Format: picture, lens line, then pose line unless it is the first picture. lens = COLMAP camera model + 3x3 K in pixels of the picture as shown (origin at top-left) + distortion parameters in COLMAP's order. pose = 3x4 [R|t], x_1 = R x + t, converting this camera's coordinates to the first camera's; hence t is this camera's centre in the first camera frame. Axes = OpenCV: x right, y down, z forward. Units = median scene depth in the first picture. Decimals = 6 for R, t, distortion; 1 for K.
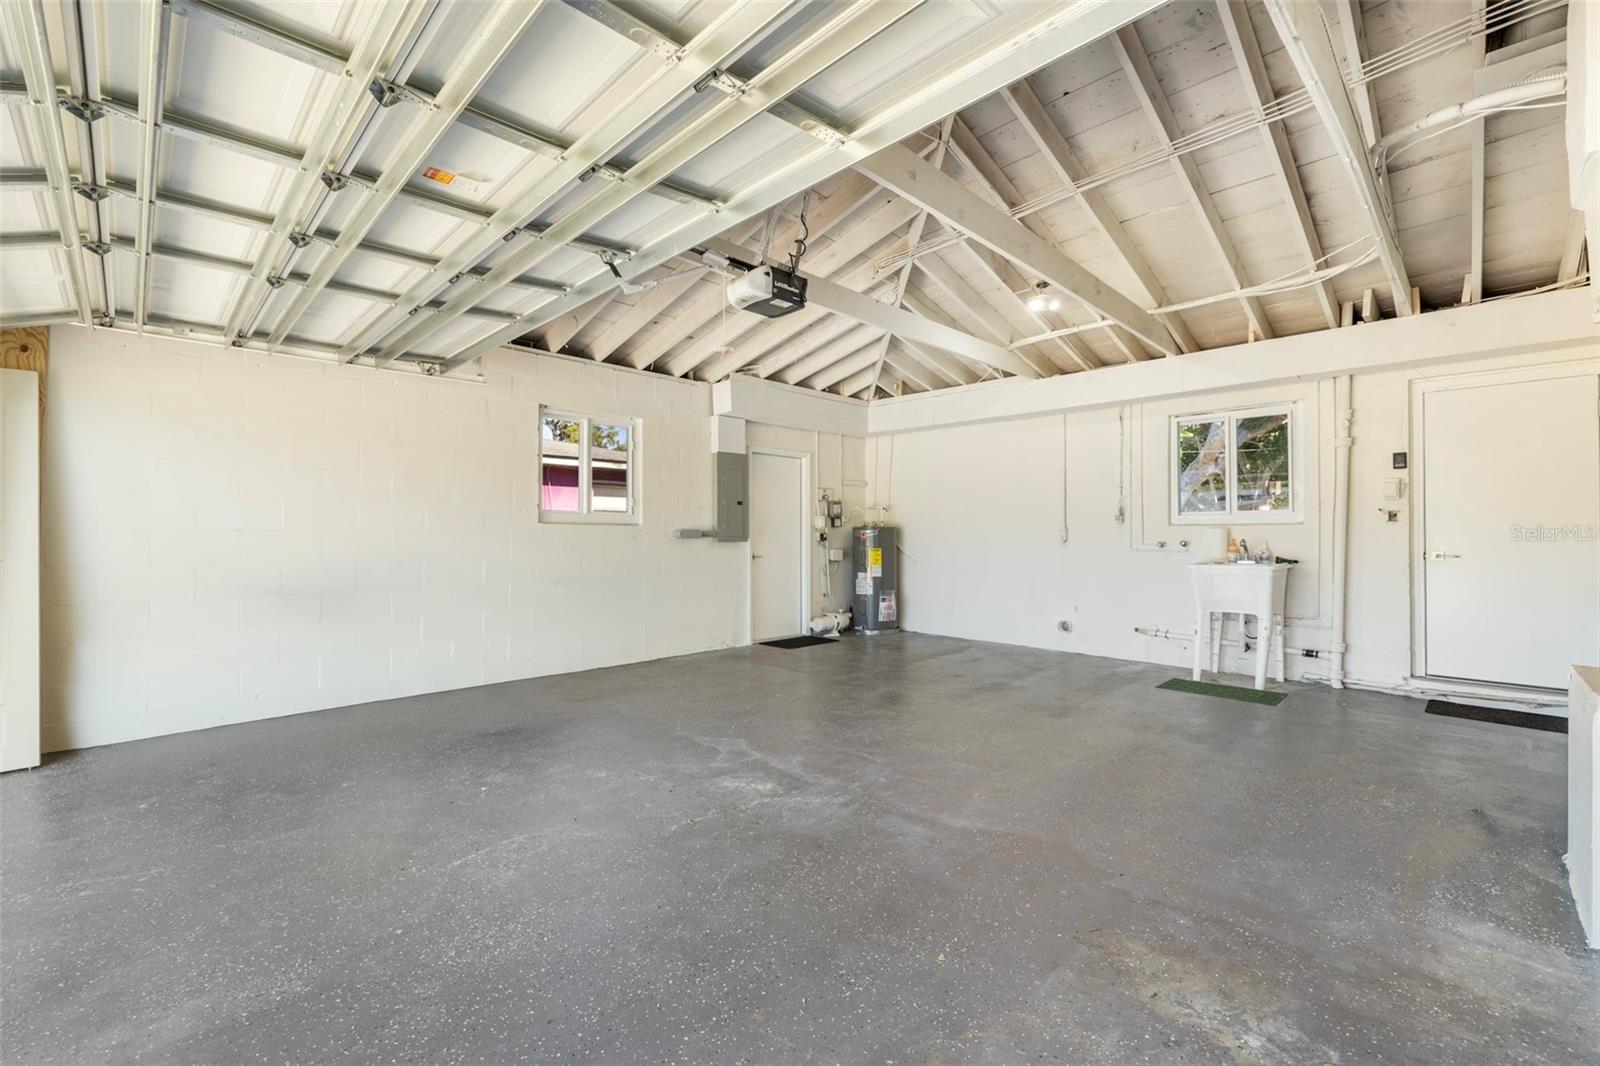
lens RADIAL K [[672.5, 0, 799.0], [0, 672.5, 528.4], [0, 0, 1]] dist [0.001166, 0.000156]
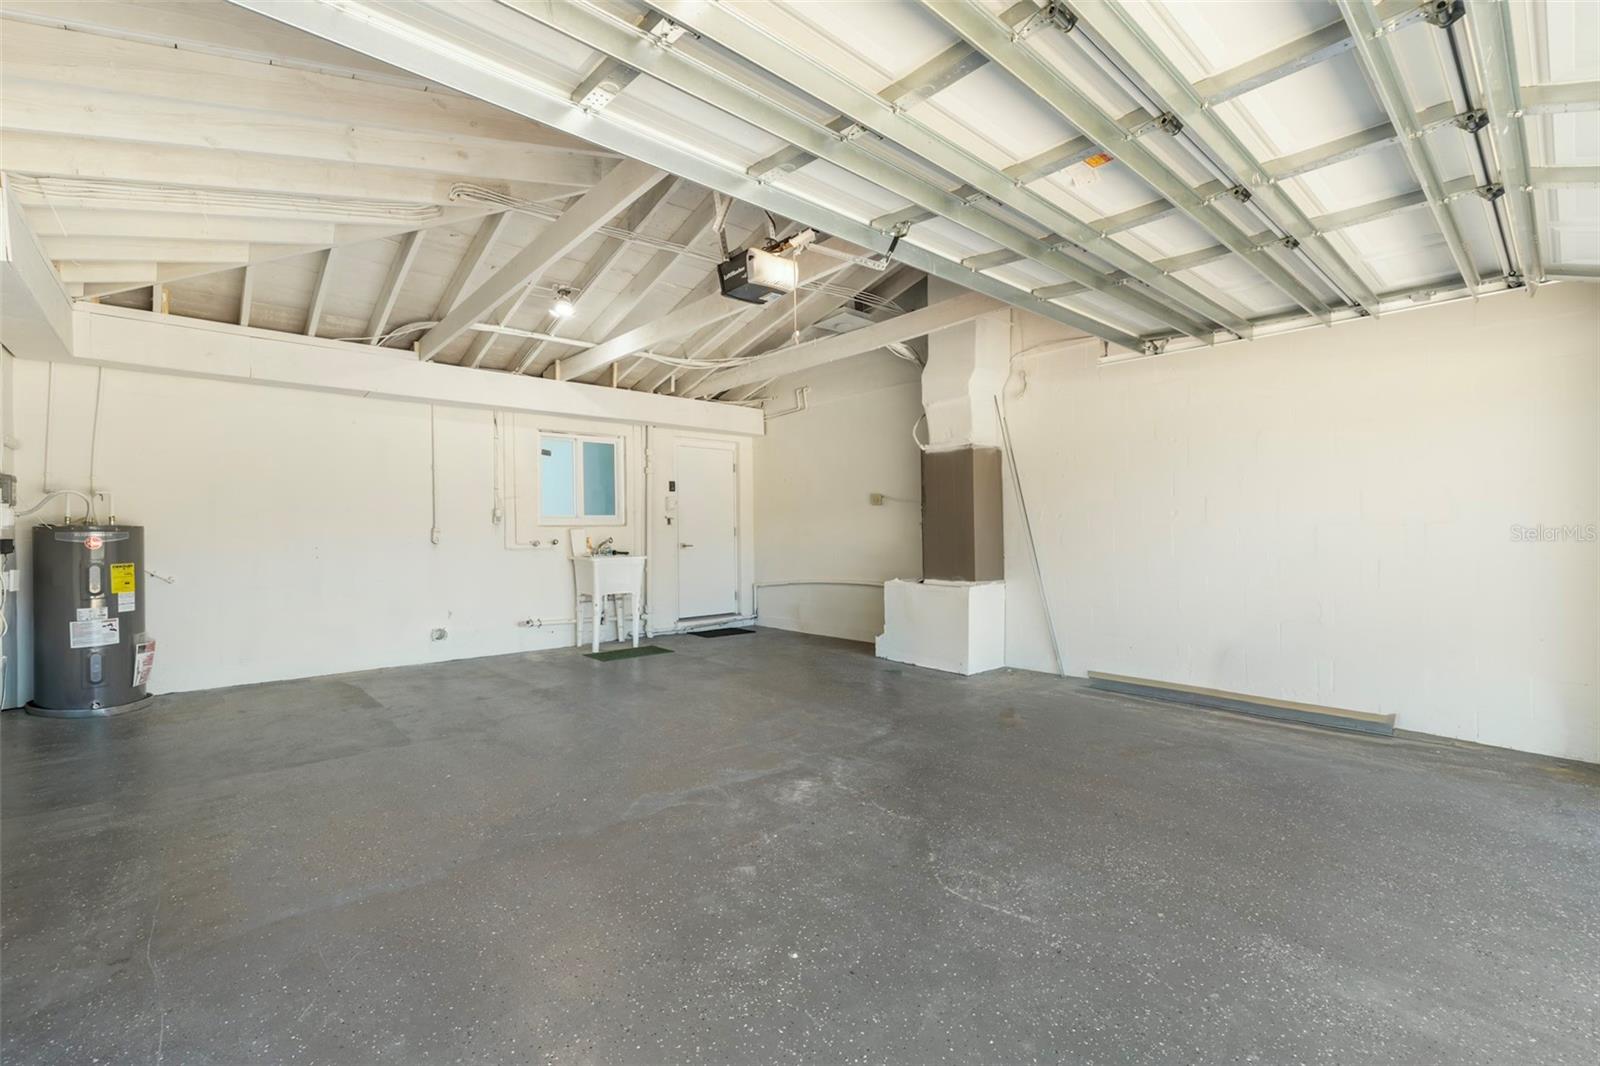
lens RADIAL K [[672.5, 0, 798.0], [0, 672.5, 534.3], [0, 0, 1]] dist [0.001166, 0.000156]
pose [[0.068570, -0.005828, 0.997629, -1.001029], [0.001885, 0.999982, 0.005712, 0.005654], [-0.997645, 0.001489, 0.068580, 0.895807]]
